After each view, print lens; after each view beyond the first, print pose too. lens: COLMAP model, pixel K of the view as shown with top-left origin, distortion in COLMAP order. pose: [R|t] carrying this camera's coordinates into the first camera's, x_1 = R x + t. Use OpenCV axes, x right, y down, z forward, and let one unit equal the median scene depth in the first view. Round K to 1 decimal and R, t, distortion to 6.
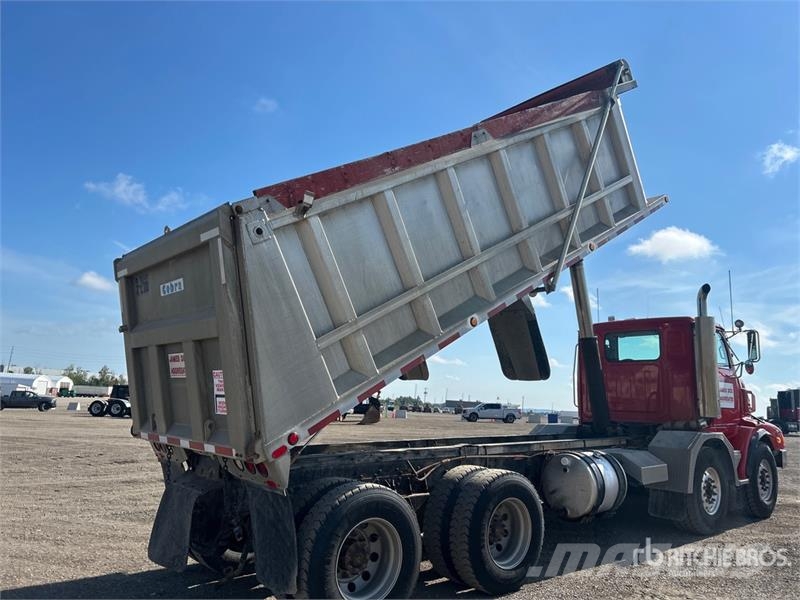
lens RADIAL K [[579.5, 0, 402.2], [0, 579.5, 328.5], [0, 0, 1]] dist [0.309942, -0.000735]
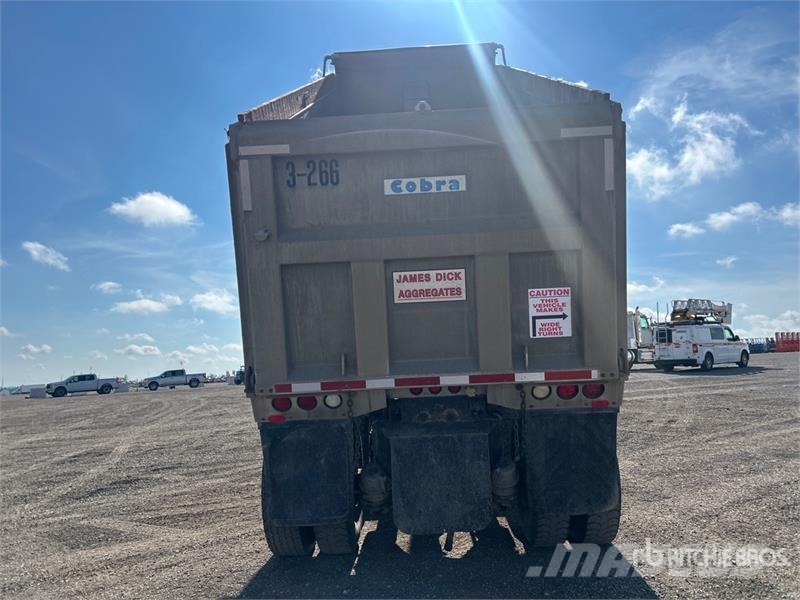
lens RADIAL K [[606.4, 0, 412.0], [0, 606.4, 313.8], [0, 0, 1]] dist [0.052418, -0.005331]
pose [[0.635848, -0.010367, 0.771745, -0.403052], [-0.013012, 0.999624, 0.024149, 0.031827], [-0.771704, -0.025397, 0.635474, 0.209216]]
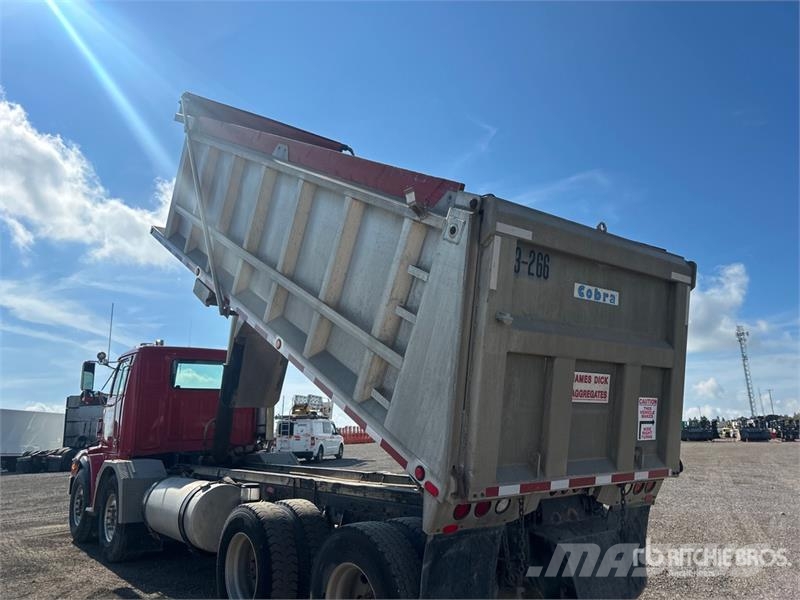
lens RADIAL K [[606.4, 0, 412.0], [0, 606.4, 313.8], [0, 0, 1]] dist [0.052418, -0.005331]
pose [[-0.009687, 0.155663, 0.987763, -0.490826], [-0.085477, 0.984065, -0.155918, 0.045734], [-0.996293, -0.085941, 0.003773, 0.507198]]
